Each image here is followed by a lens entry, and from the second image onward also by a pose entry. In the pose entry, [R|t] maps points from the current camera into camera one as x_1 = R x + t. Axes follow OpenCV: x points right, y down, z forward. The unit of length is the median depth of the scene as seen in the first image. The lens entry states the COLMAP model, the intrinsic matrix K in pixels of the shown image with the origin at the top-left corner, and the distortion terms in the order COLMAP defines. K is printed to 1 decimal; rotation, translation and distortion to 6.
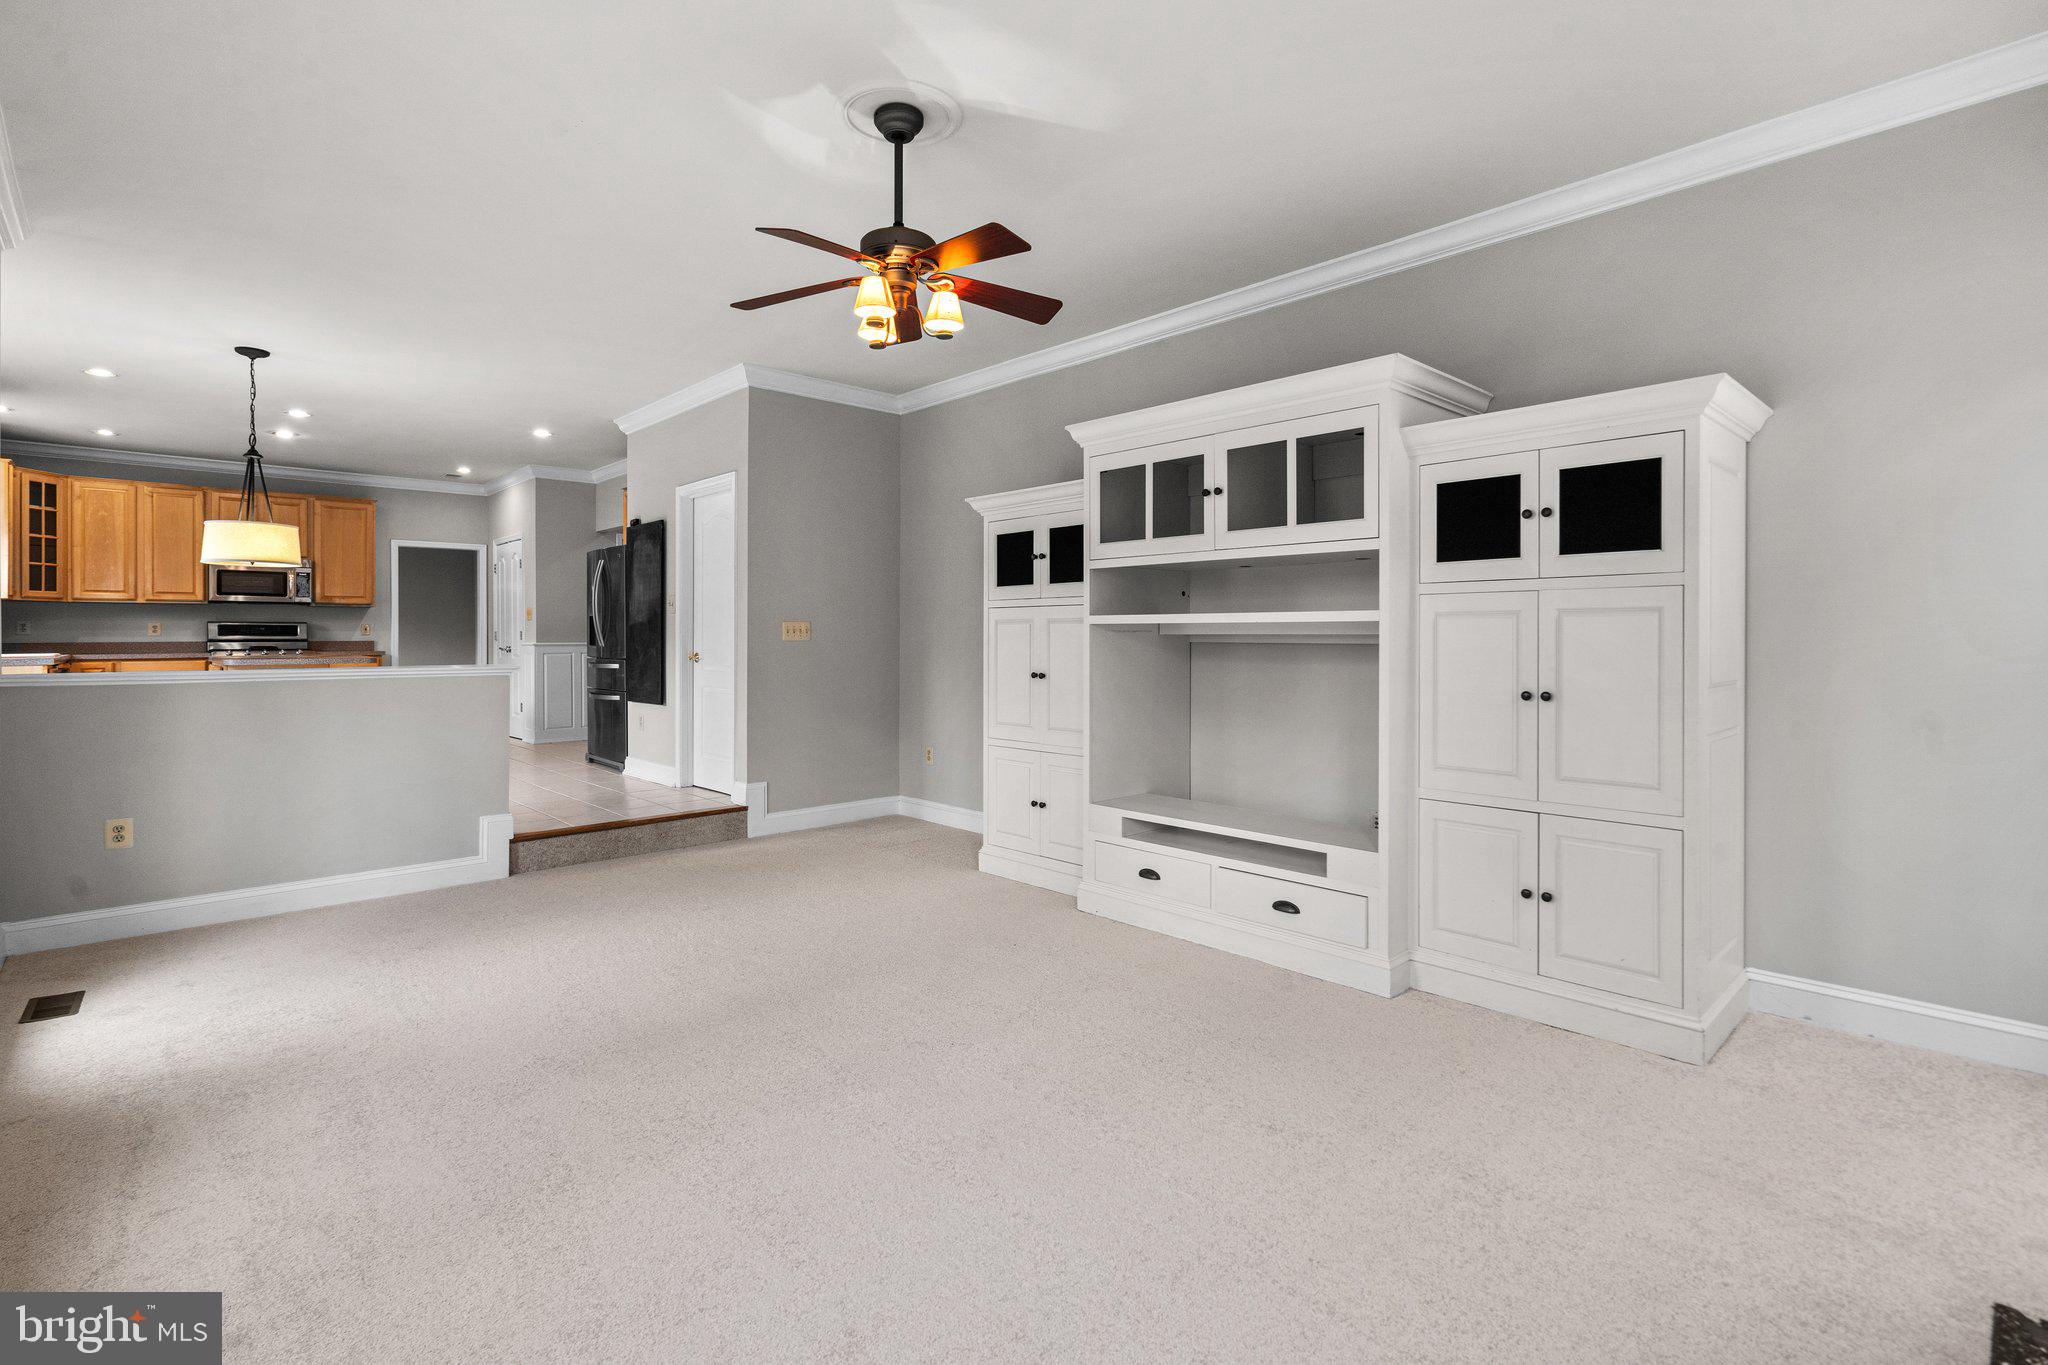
lens RADIAL K [[942.8, 0, 1013.9], [0, 942.8, 635.0], [0, 0, 1]] dist [-0.007408, 0.003855]
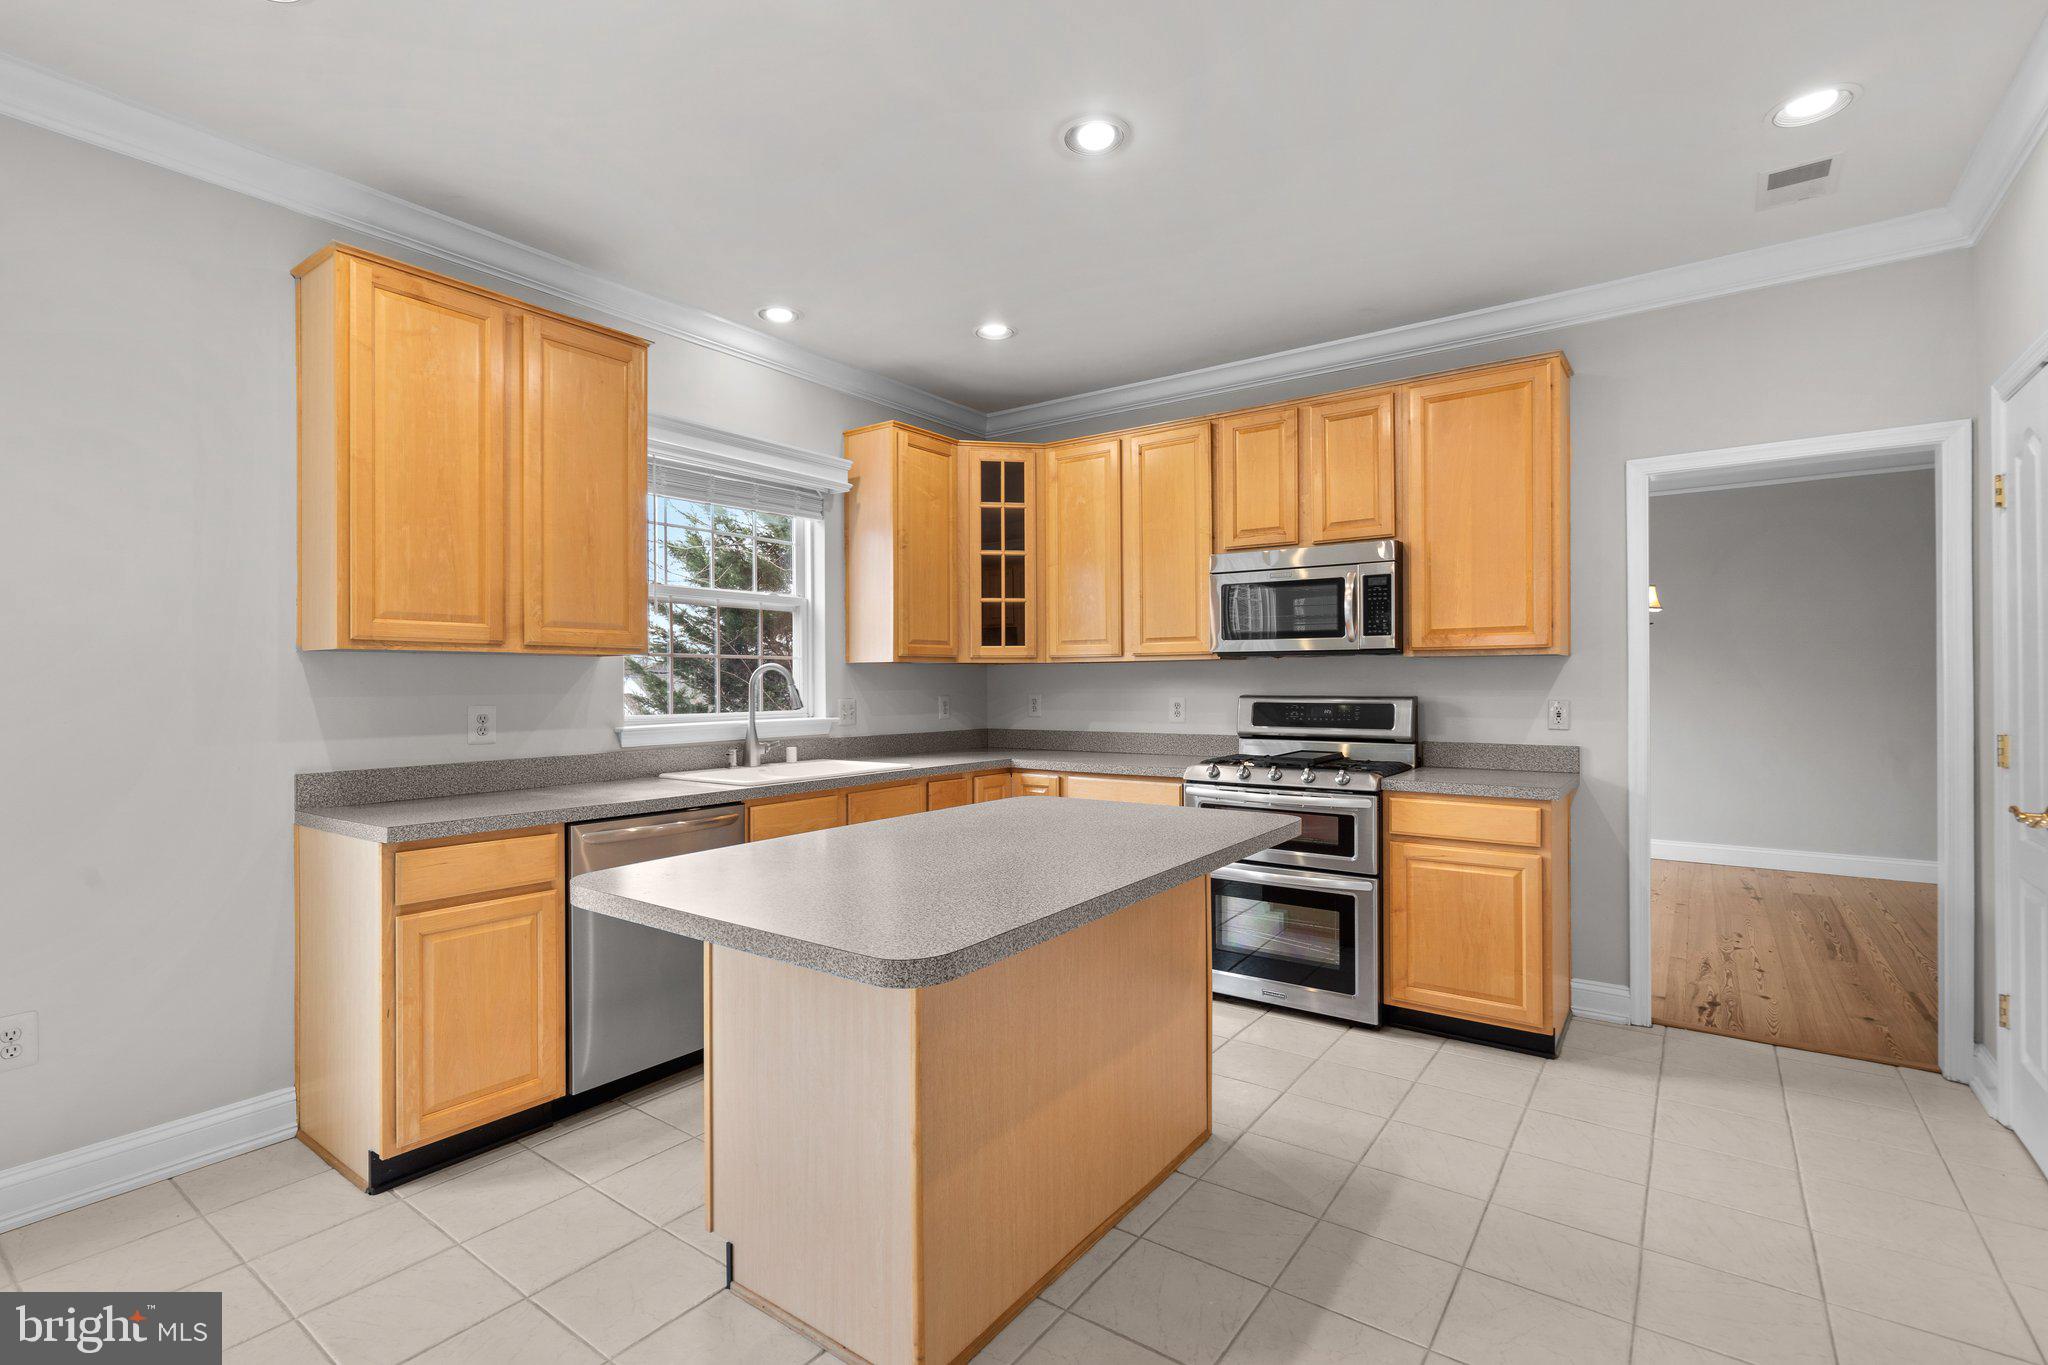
lens RADIAL K [[942.8, 0, 1018.1], [0, 942.8, 680.5], [0, 0, 1]] dist [-0.007408, 0.003855]
pose [[0.186358, -0.000145, -0.982482, -0.458640], [0.005130, 0.999987, 0.000826, -0.026424], [0.982469, -0.005194, 0.186356, 0.907497]]
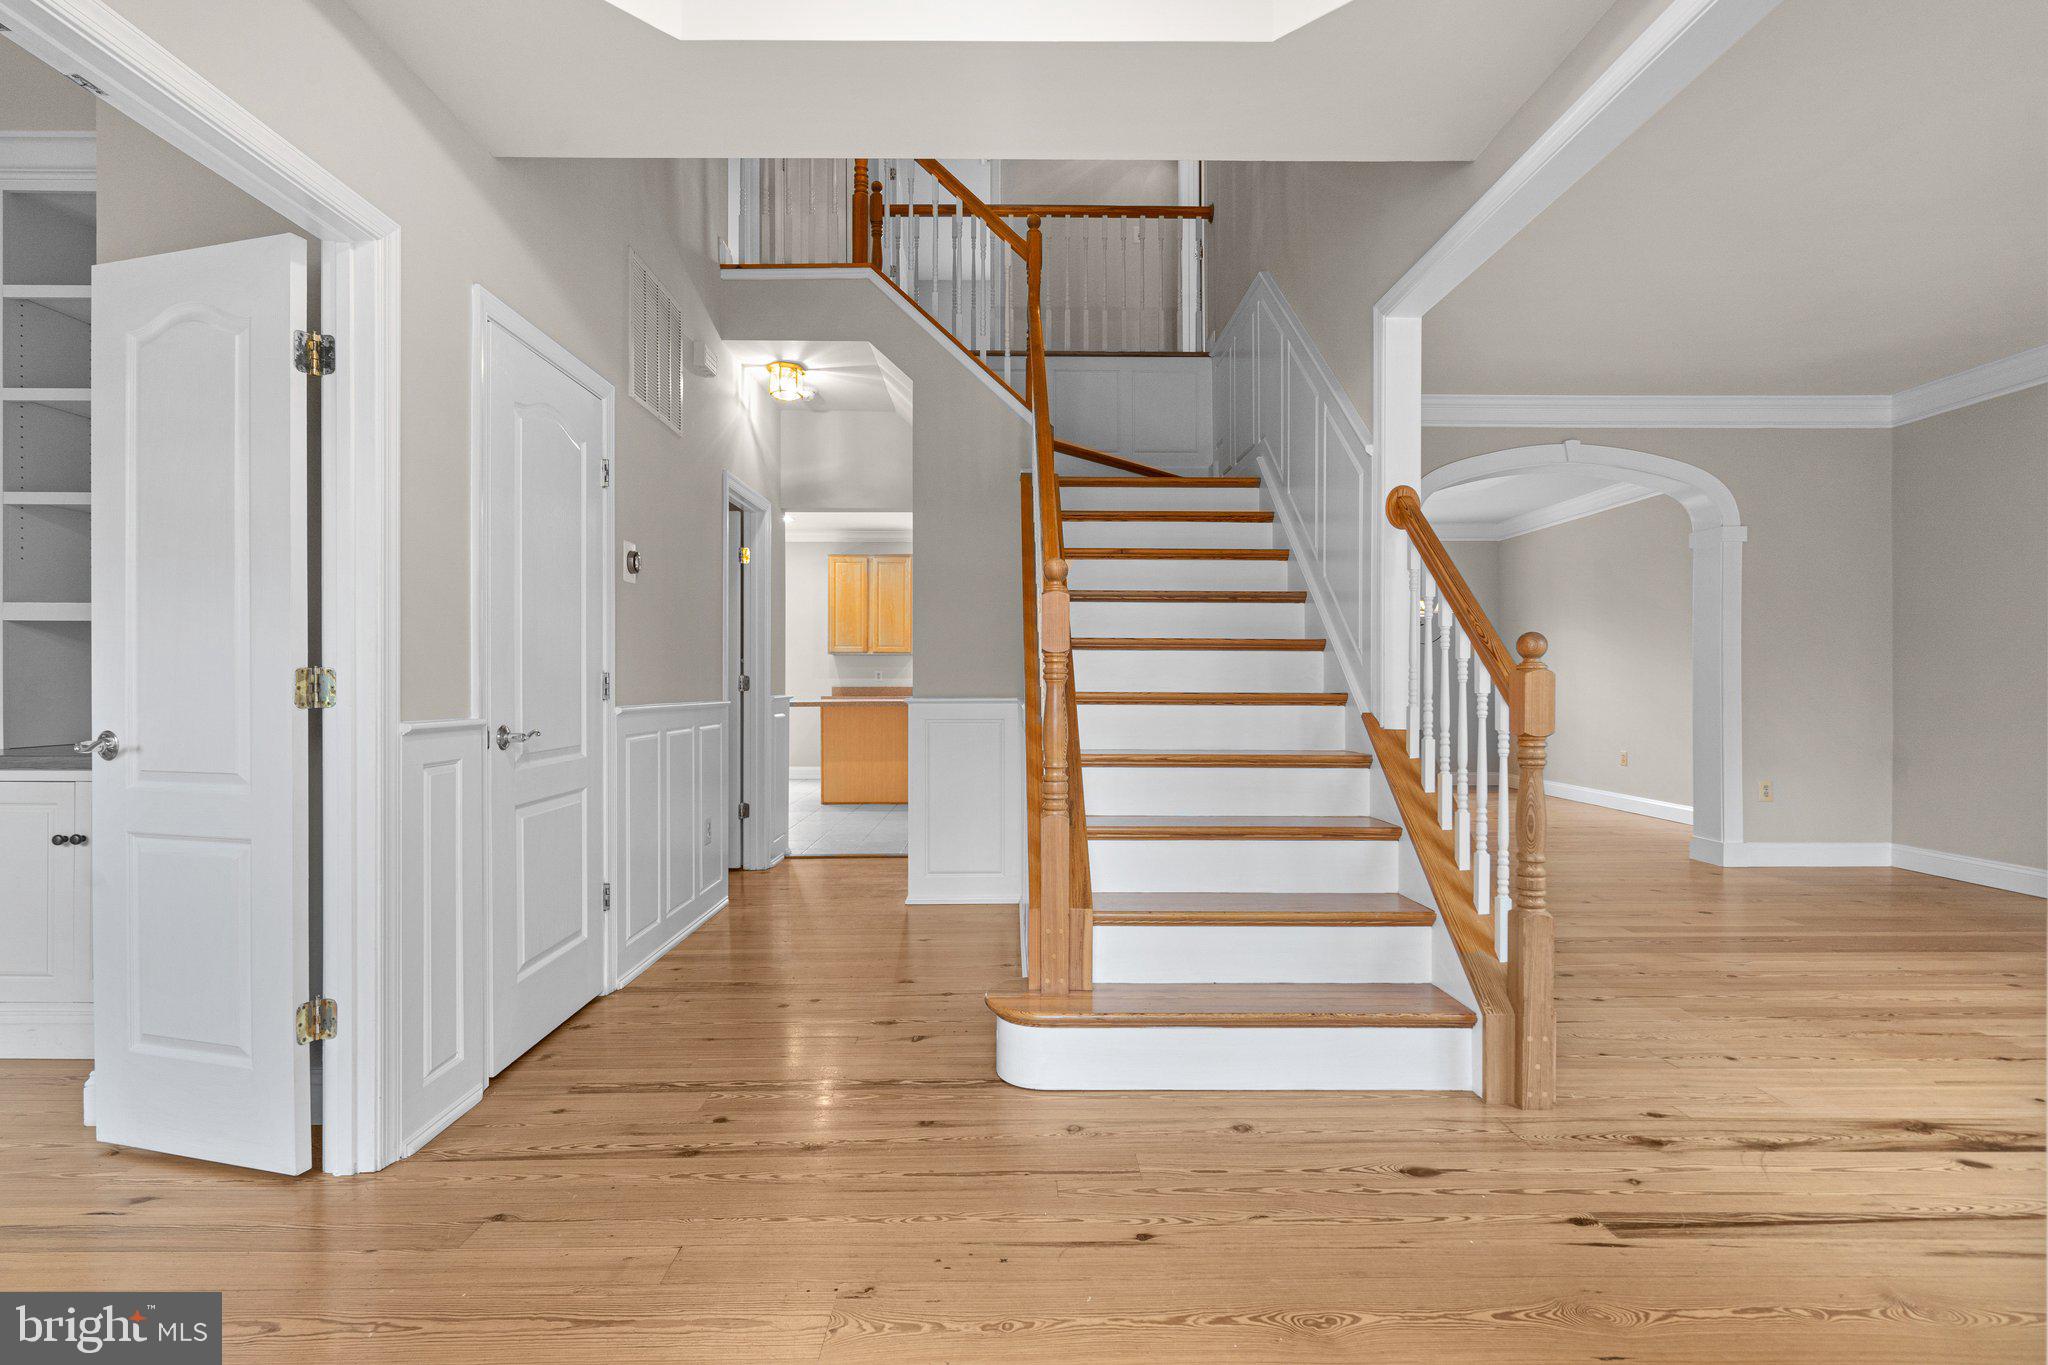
lens RADIAL K [[942.8, 0, 1005.1], [0, 942.8, 688.7], [0, 0, 1]] dist [-0.007408, 0.003855]
pose [[-0.684419, 0.004472, -0.729075, -0.033061], [-0.000271, 0.999980, 0.006388, 0.001248], [0.729089, 0.004570, -0.684404, 1.811847]]
